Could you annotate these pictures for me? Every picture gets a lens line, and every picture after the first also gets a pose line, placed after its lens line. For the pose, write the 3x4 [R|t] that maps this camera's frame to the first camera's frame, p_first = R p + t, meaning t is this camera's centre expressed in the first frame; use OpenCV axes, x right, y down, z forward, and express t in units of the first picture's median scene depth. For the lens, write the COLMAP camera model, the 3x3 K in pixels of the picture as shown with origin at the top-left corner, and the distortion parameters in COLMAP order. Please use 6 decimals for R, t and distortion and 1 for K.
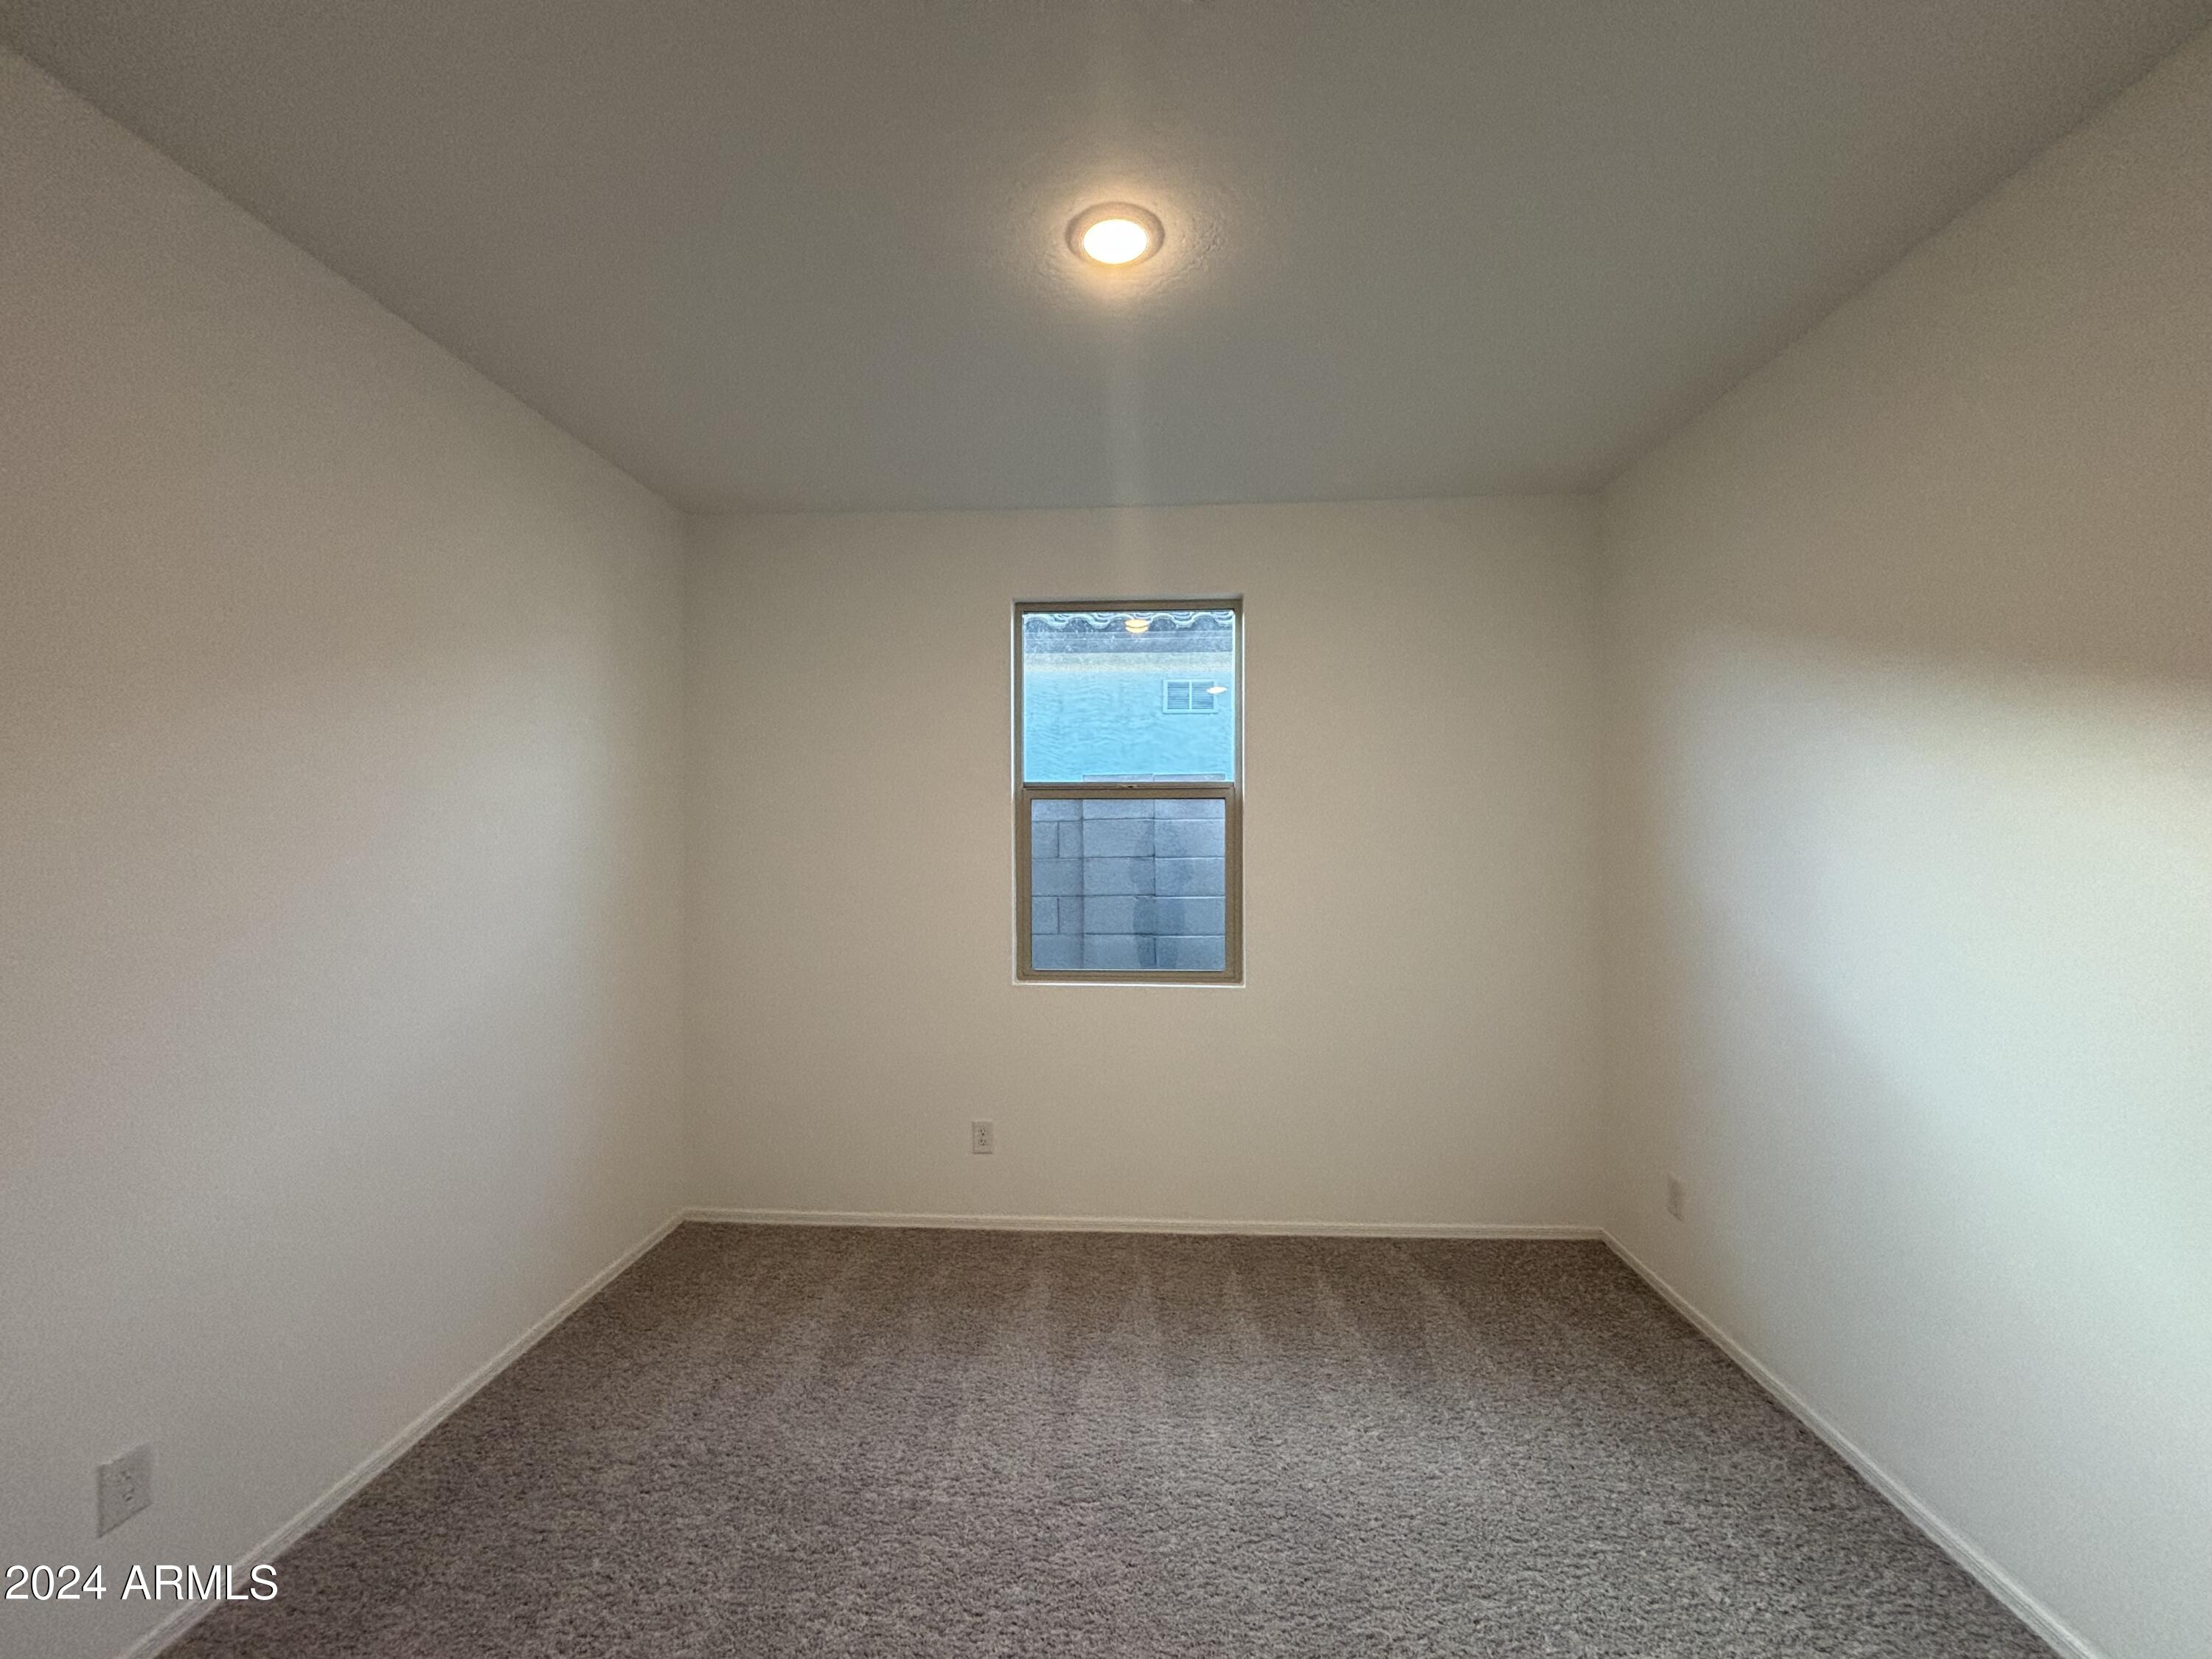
lens RADIAL K [[881.5, 0, 1100.9], [0, 881.5, 828.7], [0, 0, 1]] dist [-0.000258, -0.000049]
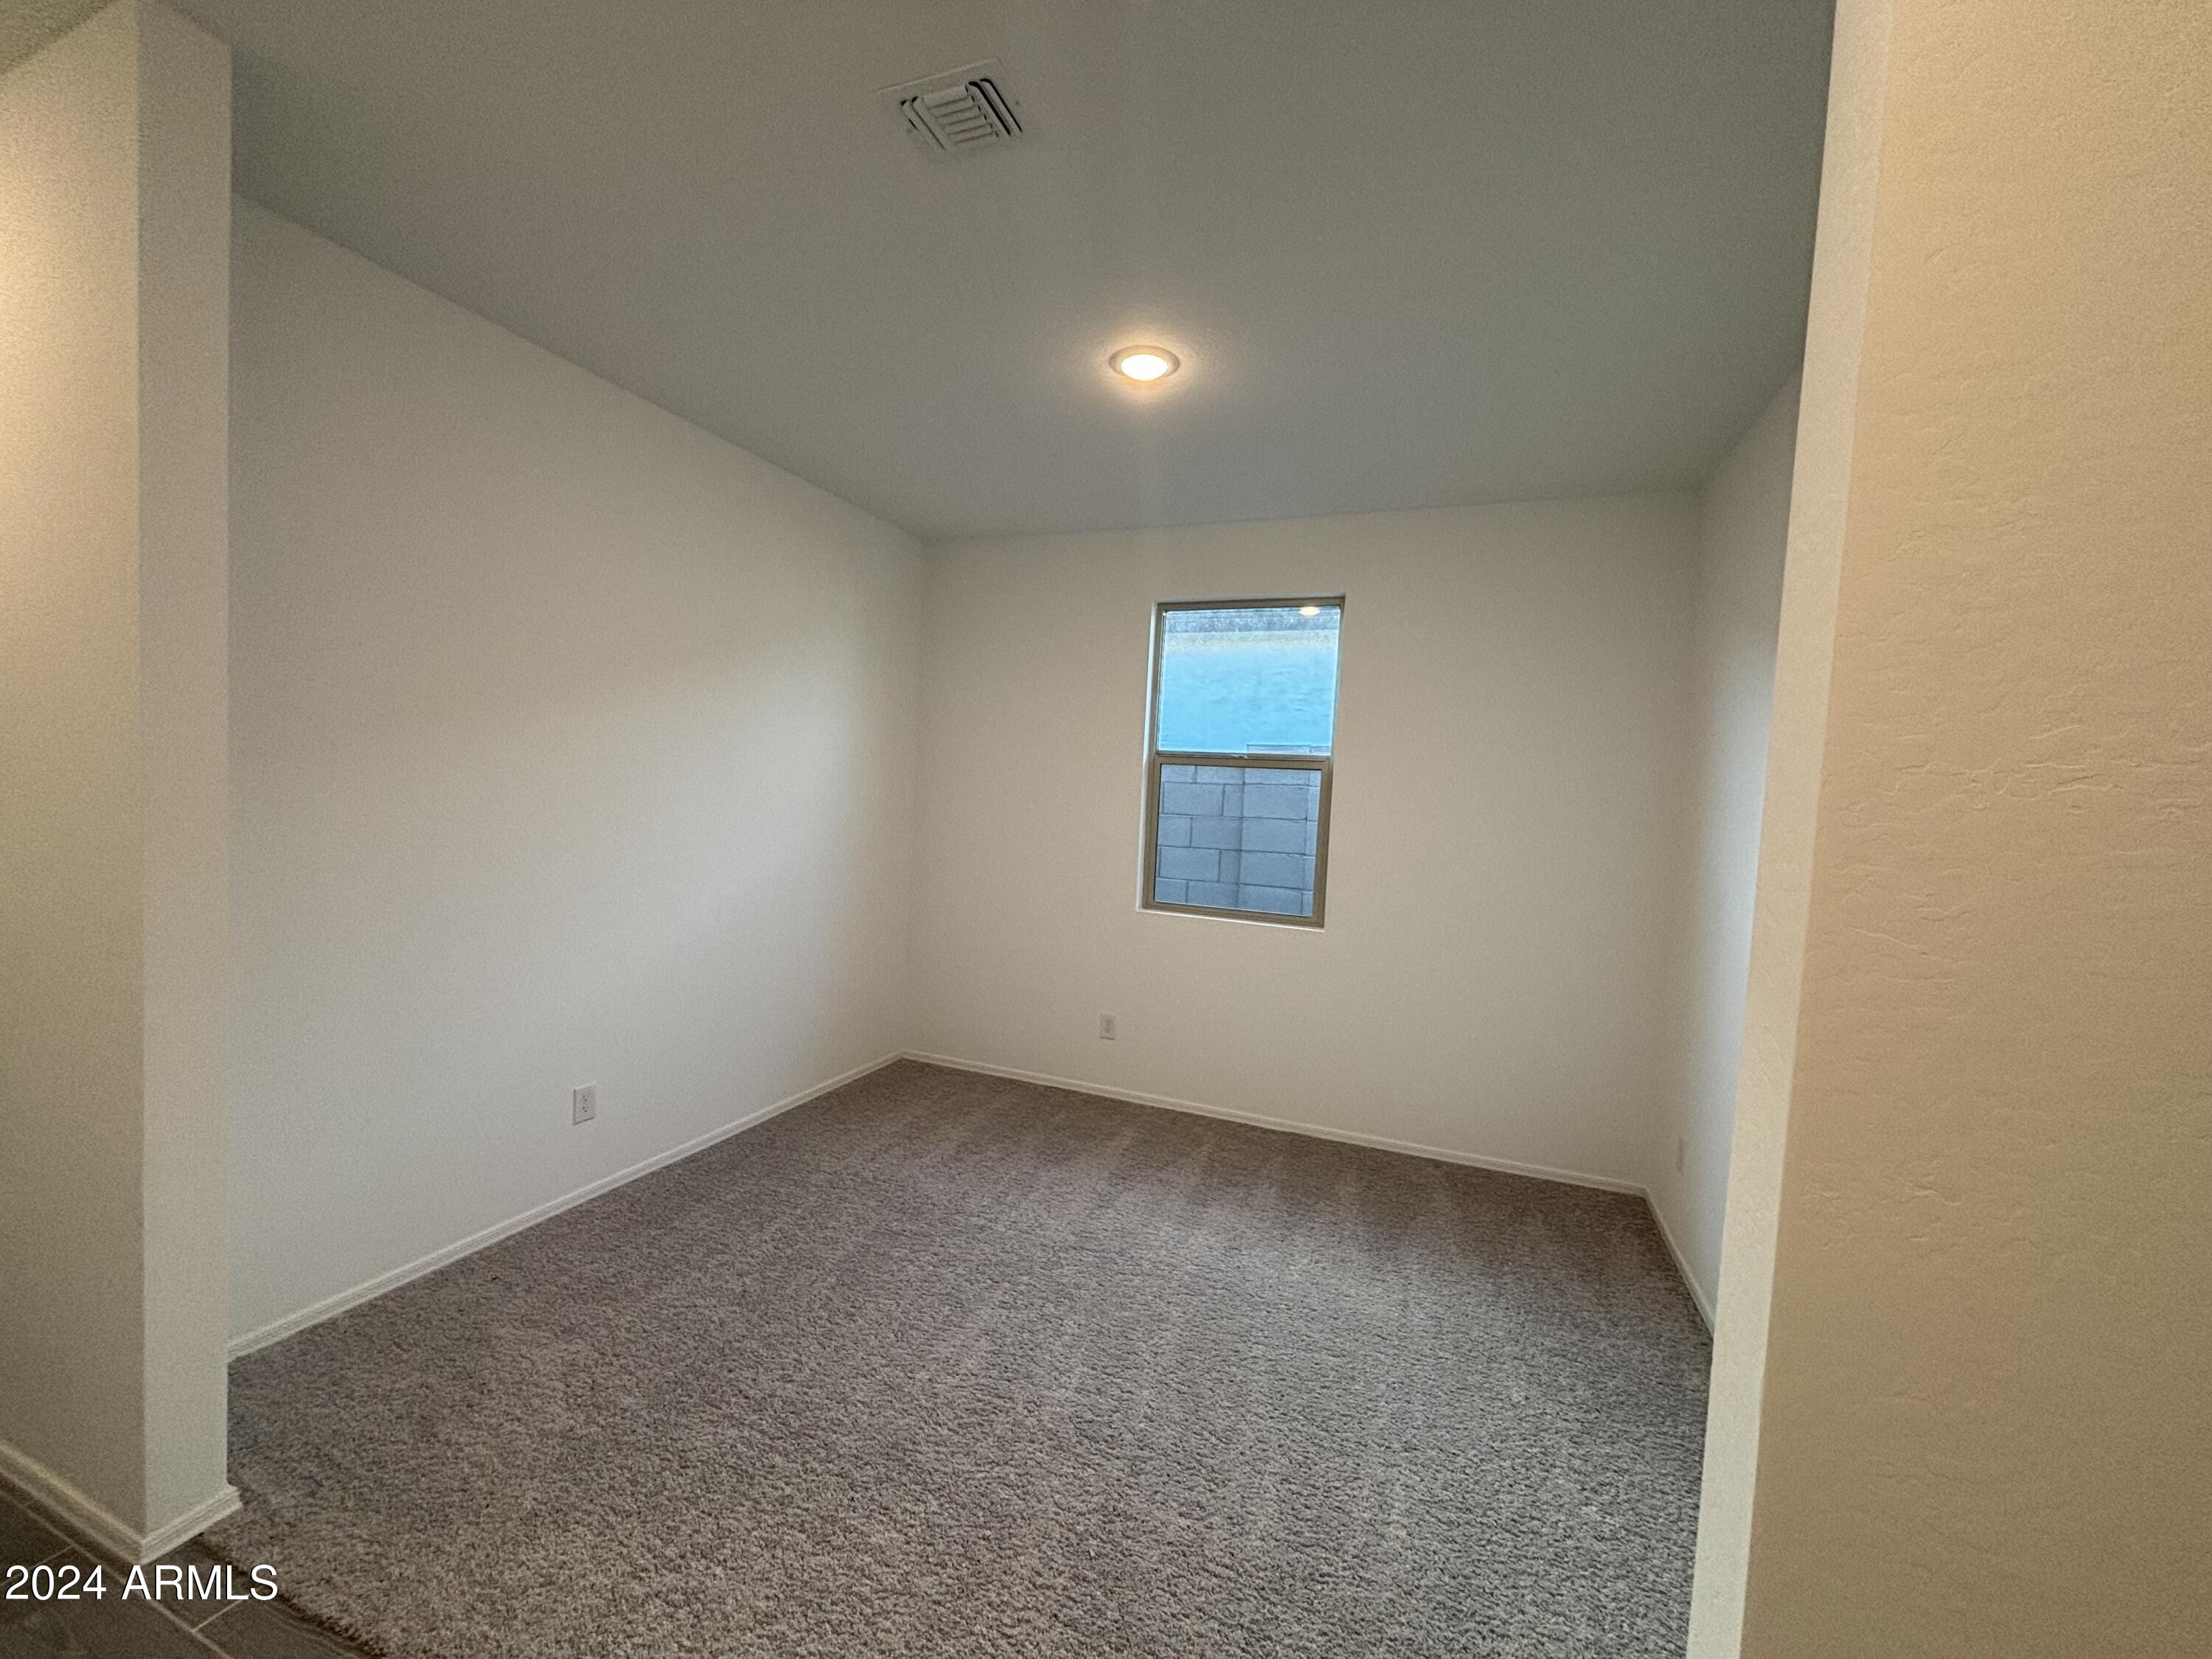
lens RADIAL K [[877.2, 0, 1109.5], [0, 877.2, 838.1], [0, 0, 1]] dist [0.008601, -0.000054]
pose [[0.948773, 0.067116, -0.308747, 0.250900], [-0.049657, 0.996709, 0.064072, -0.006207], [0.312031, -0.045458, 0.948984, -0.203724]]
